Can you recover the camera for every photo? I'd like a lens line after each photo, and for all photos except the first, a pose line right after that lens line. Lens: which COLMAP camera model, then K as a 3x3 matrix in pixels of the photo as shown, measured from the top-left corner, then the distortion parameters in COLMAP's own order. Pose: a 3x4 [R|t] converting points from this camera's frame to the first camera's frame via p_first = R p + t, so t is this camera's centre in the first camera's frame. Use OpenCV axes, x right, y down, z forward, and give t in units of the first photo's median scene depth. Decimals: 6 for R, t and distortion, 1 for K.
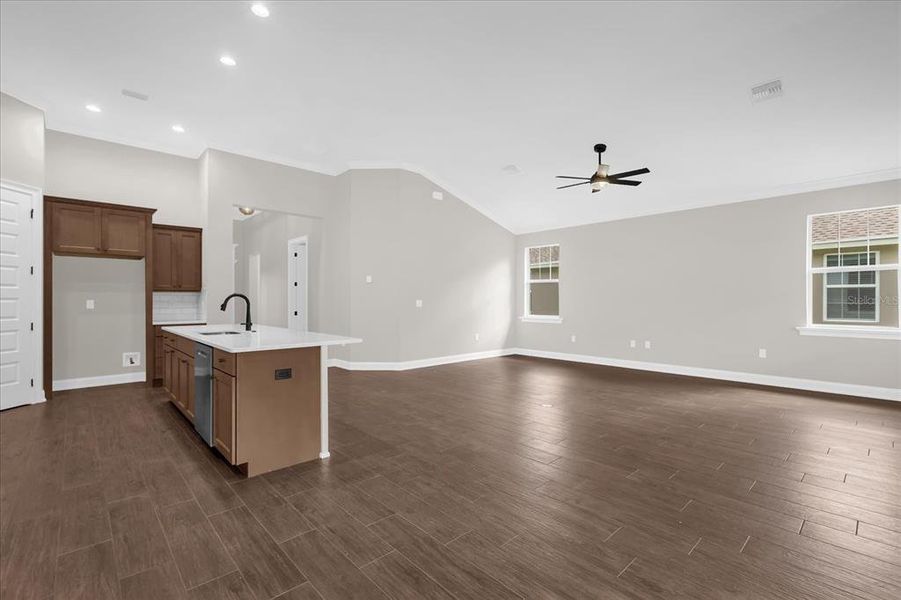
lens RADIAL K [[401.8, 0, 450.5], [0, 401.8, 300.0], [0, 0, 1]] dist [-0.000669, -0.000050]
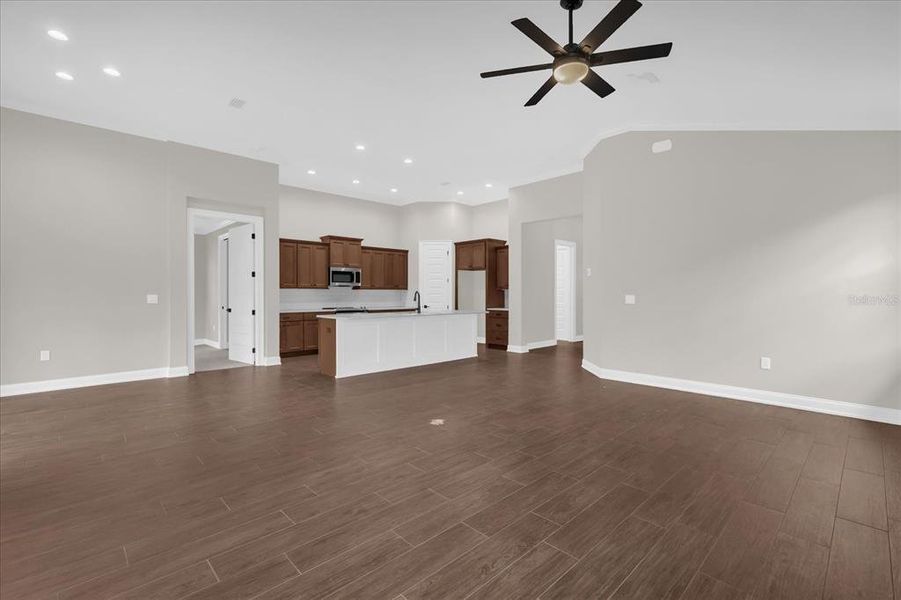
lens RADIAL K [[401.8, 0, 450.5], [0, 401.8, 300.0], [0, 0, 1]] dist [-0.000669, -0.000050]
pose [[0.010991, 0.012284, -0.999864, 0.916733], [-0.004980, 0.999913, 0.012229, 0.002591], [0.999927, 0.004845, 0.011051, 0.861586]]
